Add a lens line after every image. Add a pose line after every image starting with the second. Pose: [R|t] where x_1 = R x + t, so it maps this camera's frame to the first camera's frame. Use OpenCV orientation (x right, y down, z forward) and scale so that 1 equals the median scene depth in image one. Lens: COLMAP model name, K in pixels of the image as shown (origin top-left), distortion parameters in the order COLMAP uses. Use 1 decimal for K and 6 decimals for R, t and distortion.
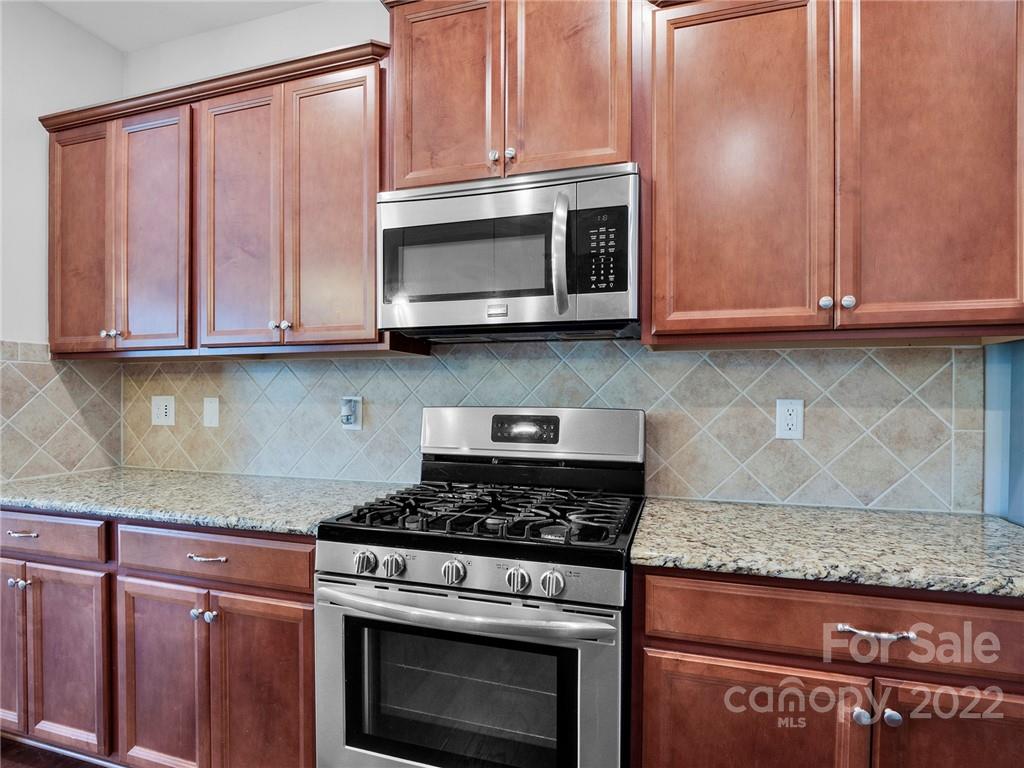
lens RADIAL K [[526.4, 0, 489.6], [0, 526.4, 402.3], [0, 0, 1]] dist [0.000726, -0.011705]
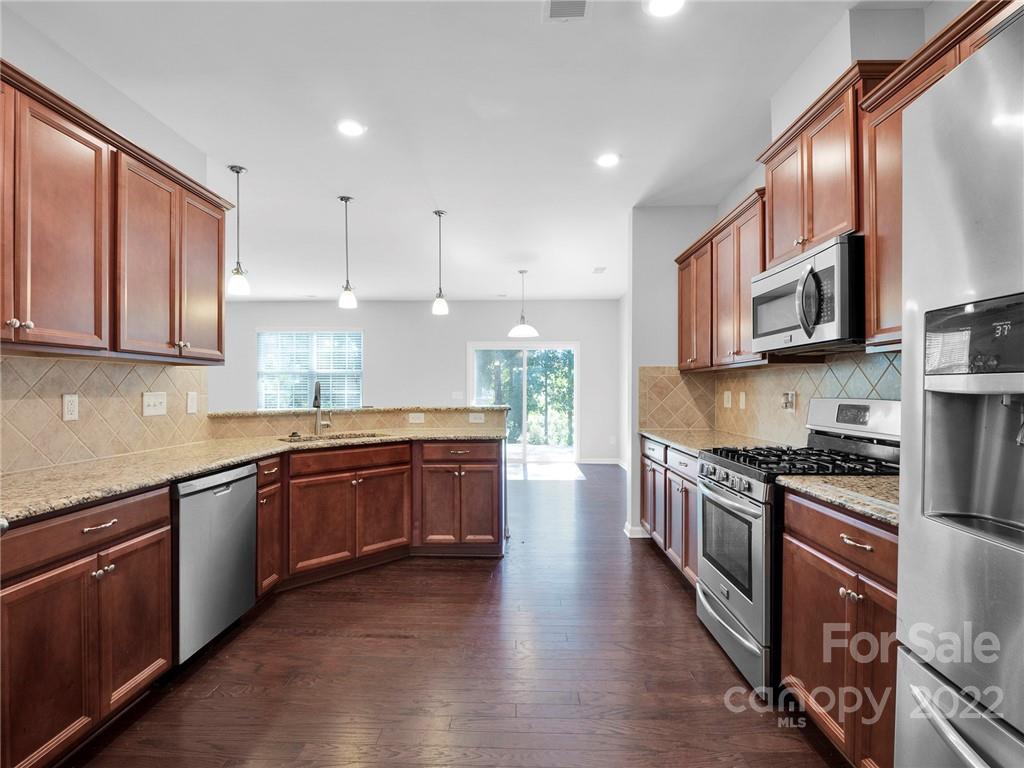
lens RADIAL K [[514.5, 0, 512.0], [0, 514.5, 384.0], [0, 0, 1]] dist [0.000306, -0.000128]
pose [[0.270104, -0.015313, -0.962709, 0.983617], [-0.010541, 0.999767, -0.018860, 0.005756], [0.962773, 0.015242, 0.269880, -0.199120]]
